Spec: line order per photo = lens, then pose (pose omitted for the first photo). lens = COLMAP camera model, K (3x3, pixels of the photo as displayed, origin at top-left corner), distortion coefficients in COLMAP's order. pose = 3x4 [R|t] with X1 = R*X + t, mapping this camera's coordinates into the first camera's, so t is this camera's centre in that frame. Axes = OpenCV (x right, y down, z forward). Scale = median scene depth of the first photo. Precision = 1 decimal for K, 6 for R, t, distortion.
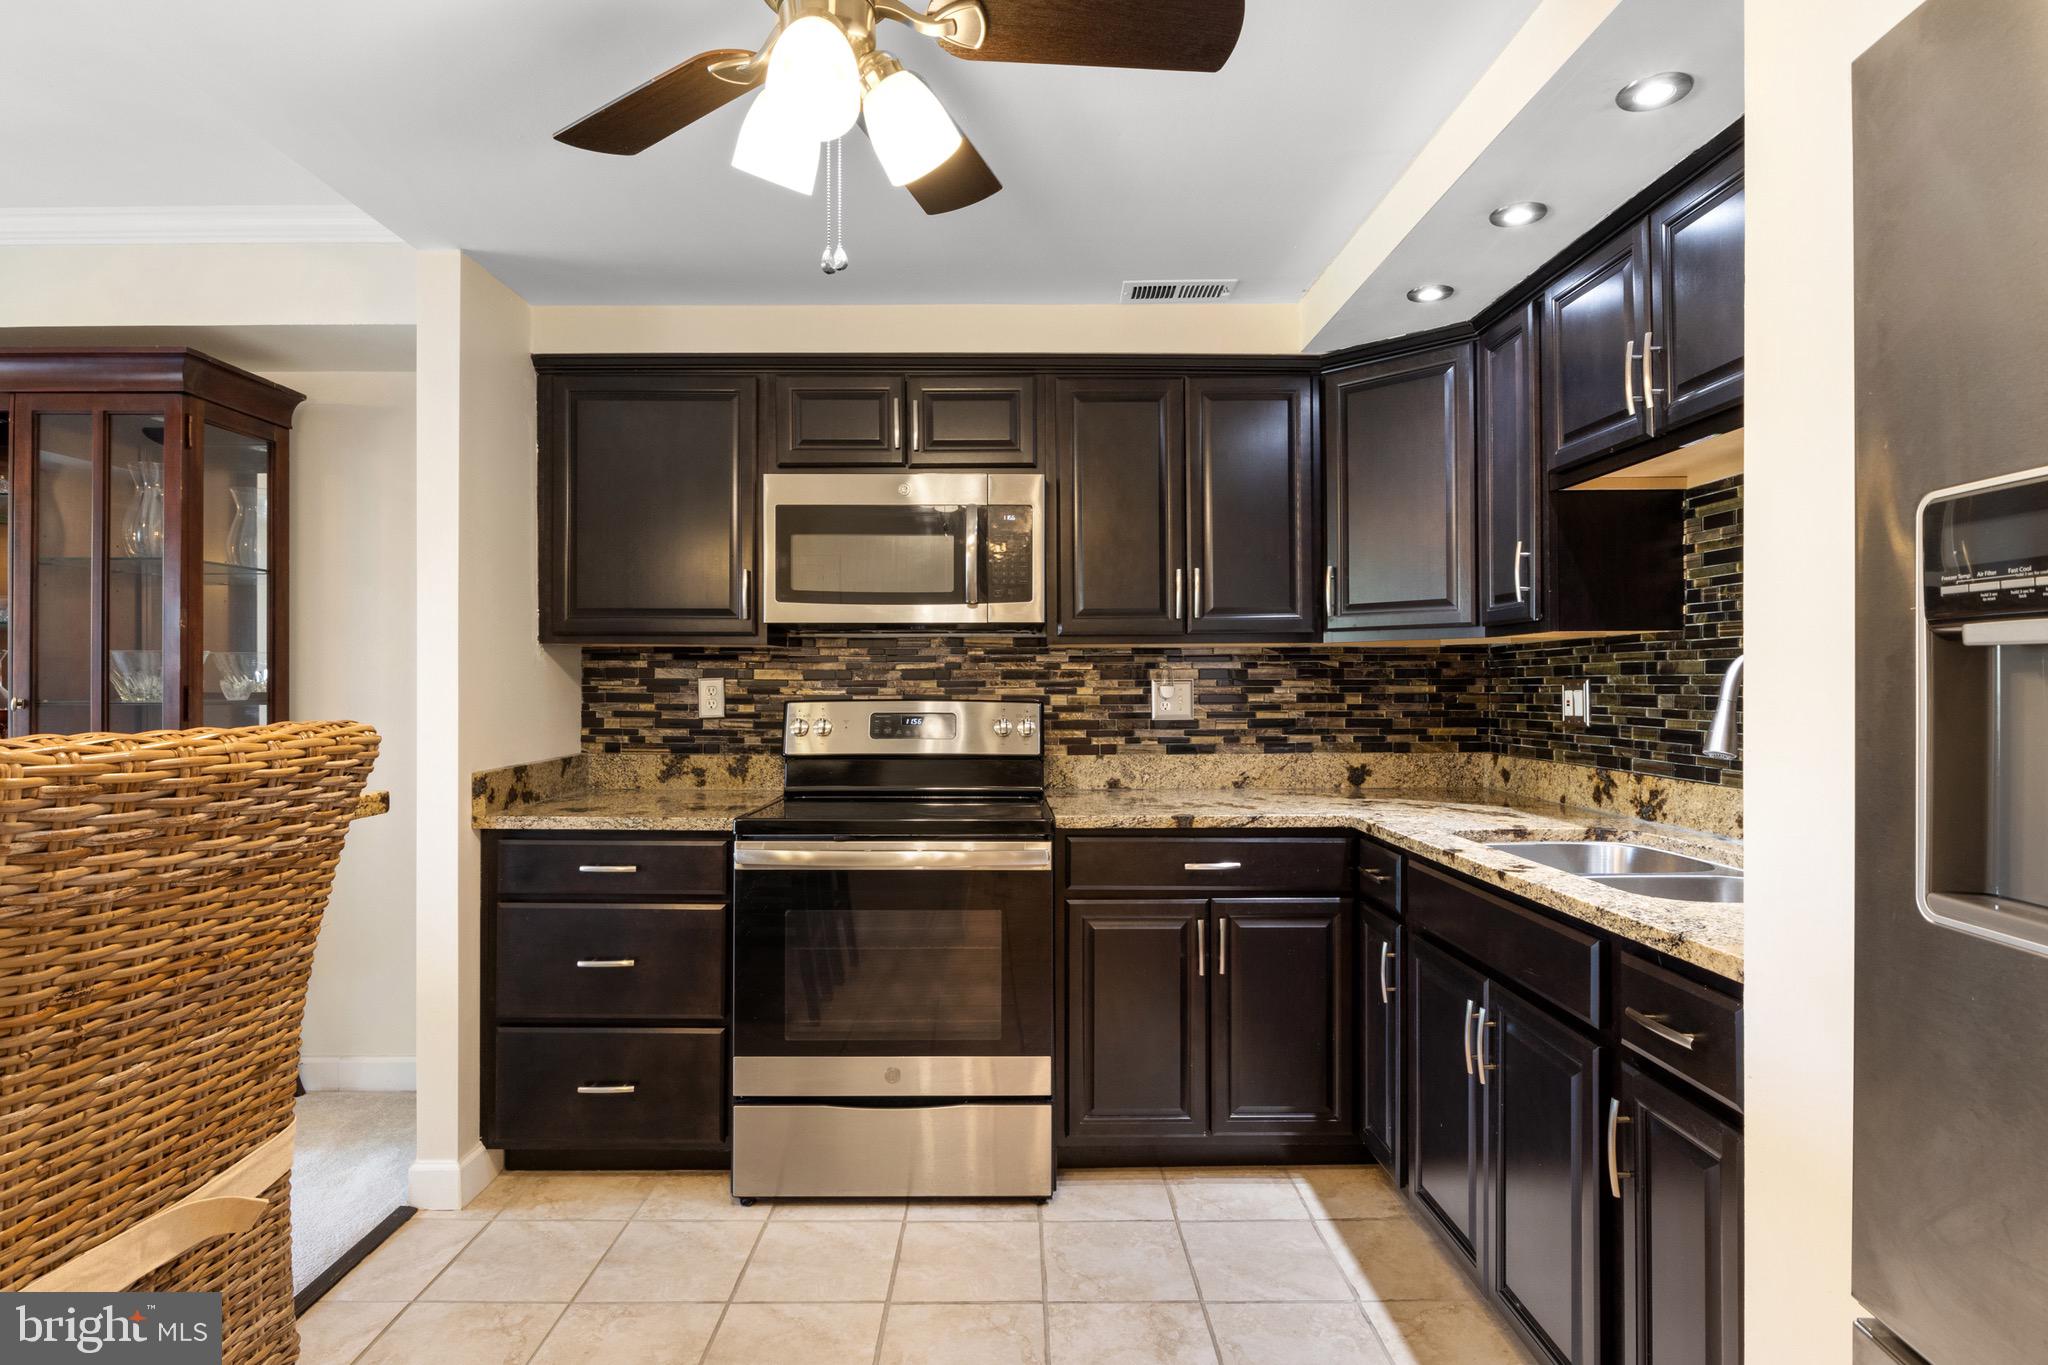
lens RADIAL K [[1025.4, 0, 1020.6], [0, 1025.4, 675.4], [0, 0, 1]] dist [-0.015144, 0.000280]
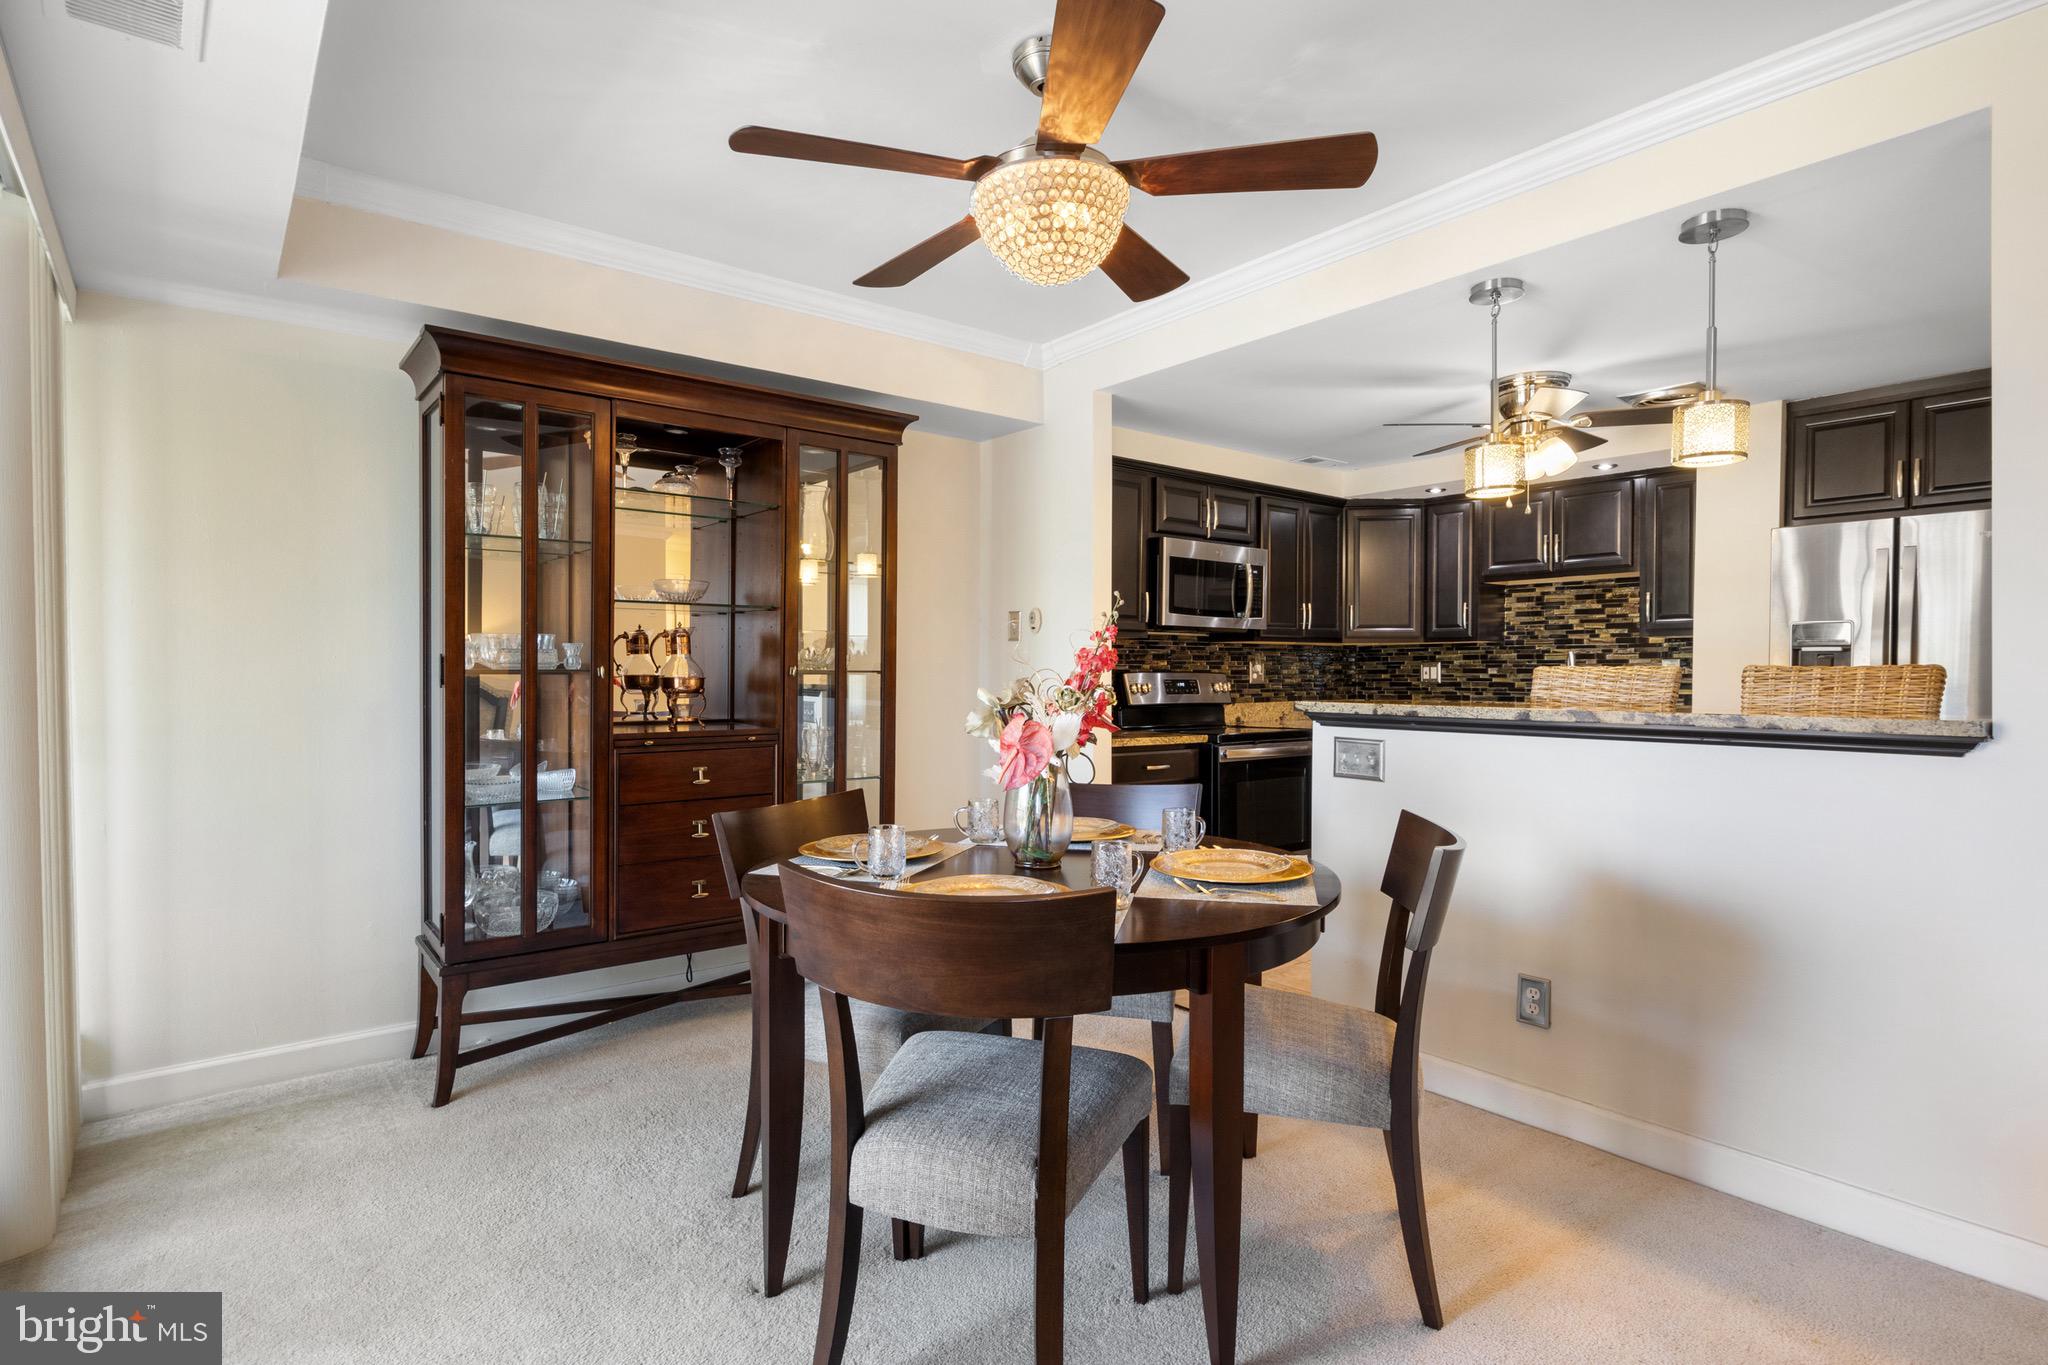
lens RADIAL K [[1017.7, 0, 1014.6], [0, 1017.7, 695.7], [0, 0, 1]] dist [-0.005593, 0.000329]
pose [[0.790869, -0.012684, 0.611854, -1.361588], [-0.004788, 0.999626, 0.026912, 0.019386], [-0.611967, -0.024213, 0.790513, -0.171202]]
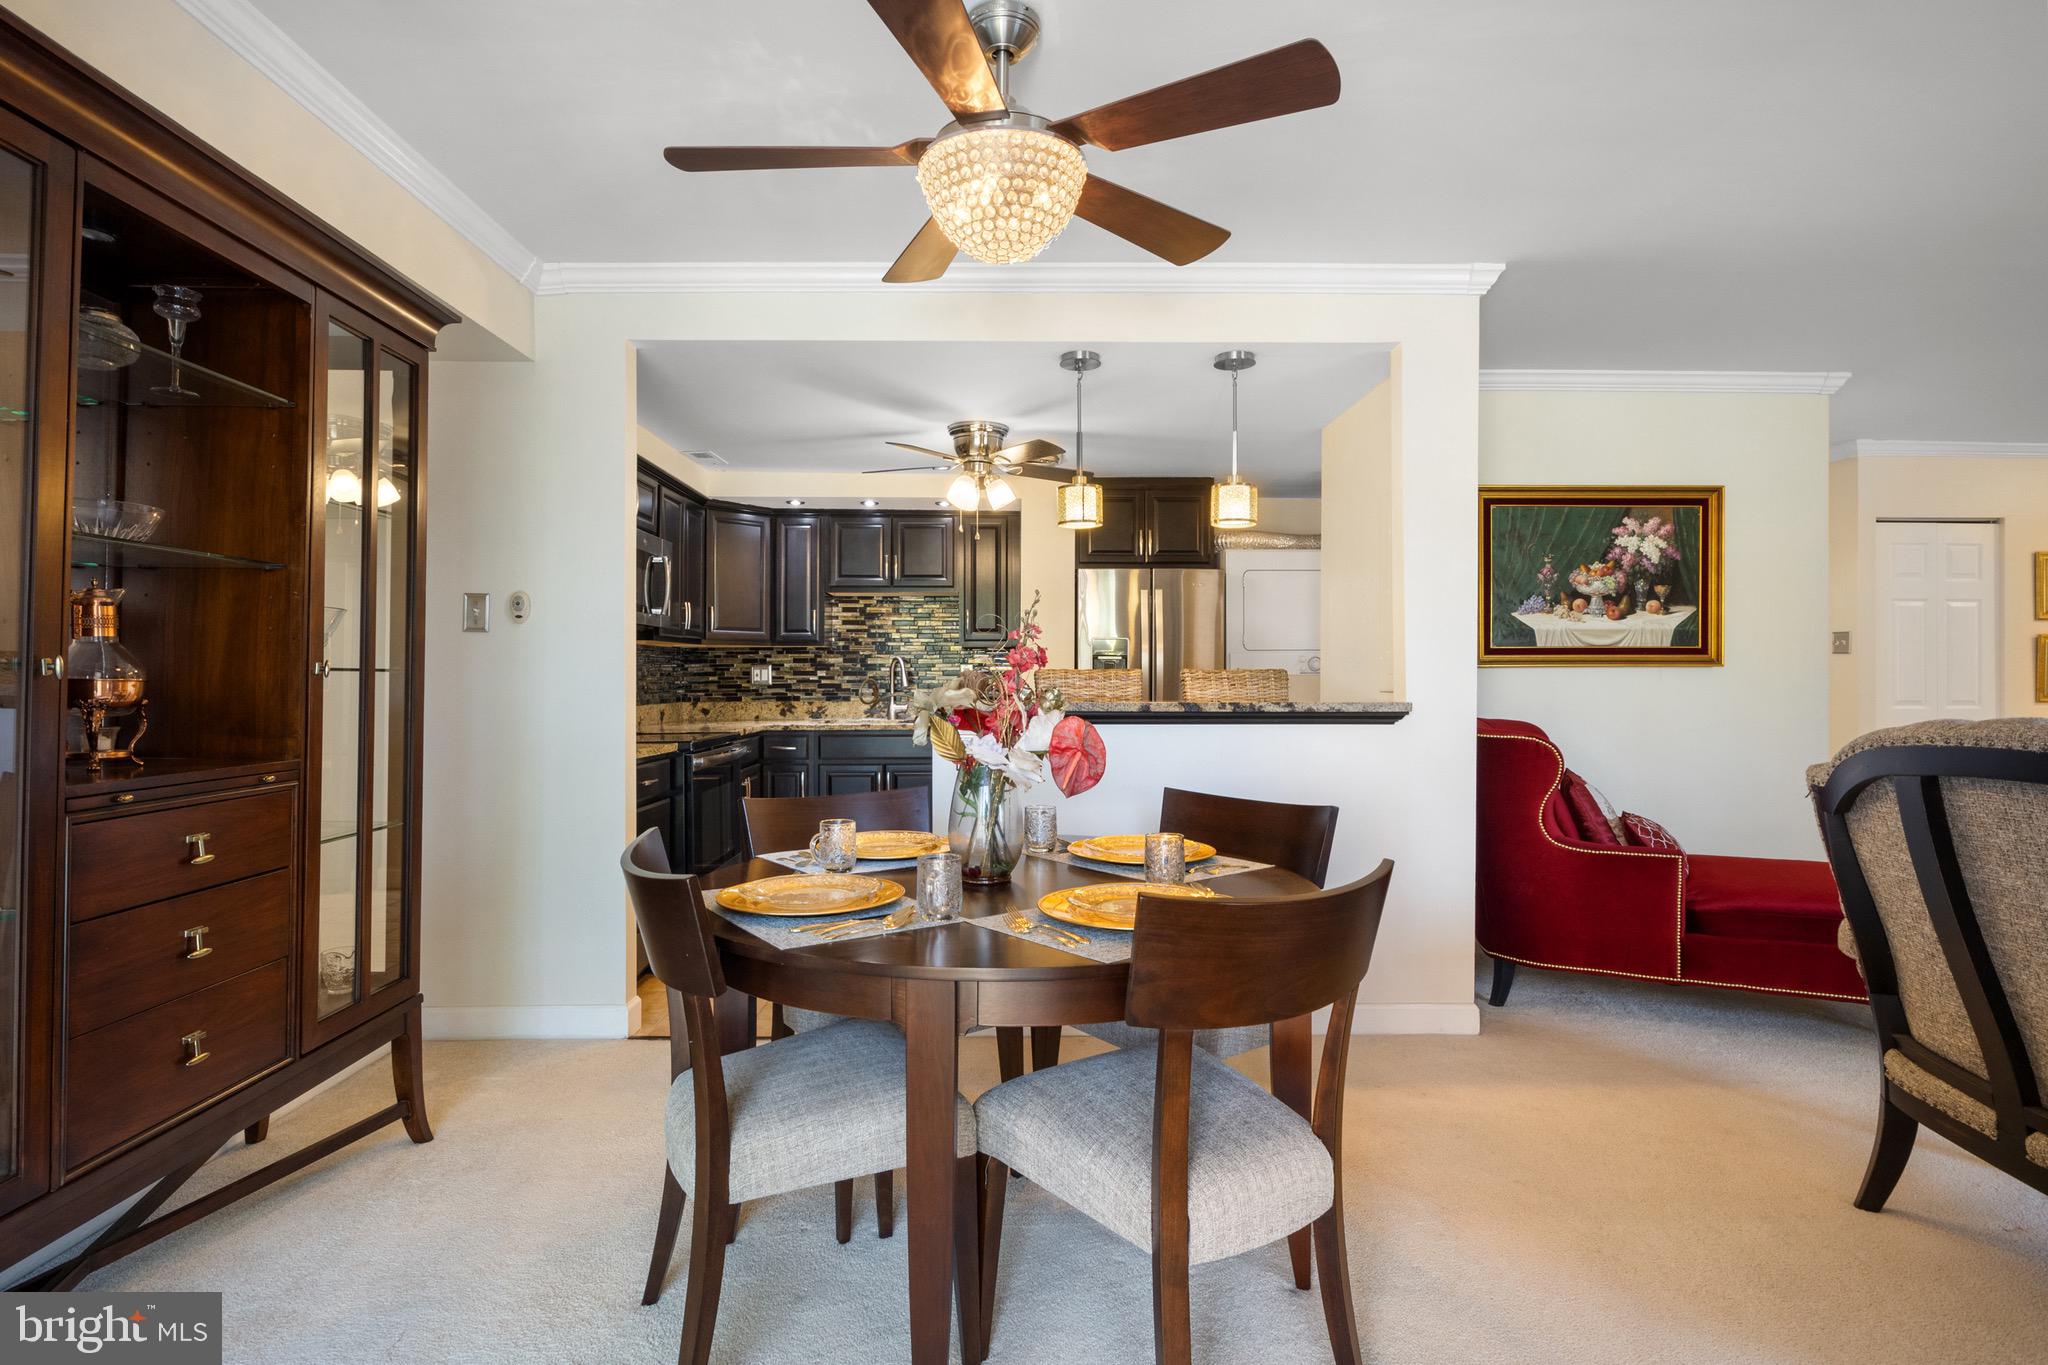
lens RADIAL K [[1025.4, 0, 1020.6], [0, 1025.4, 675.4], [0, 0, 1]] dist [-0.015144, 0.000280]
pose [[-0.004170, 0.002476, 0.999988, -1.584951], [-0.006489, 0.999976, -0.002503, 0.026852], [-0.999970, -0.006500, -0.004153, 0.381933]]
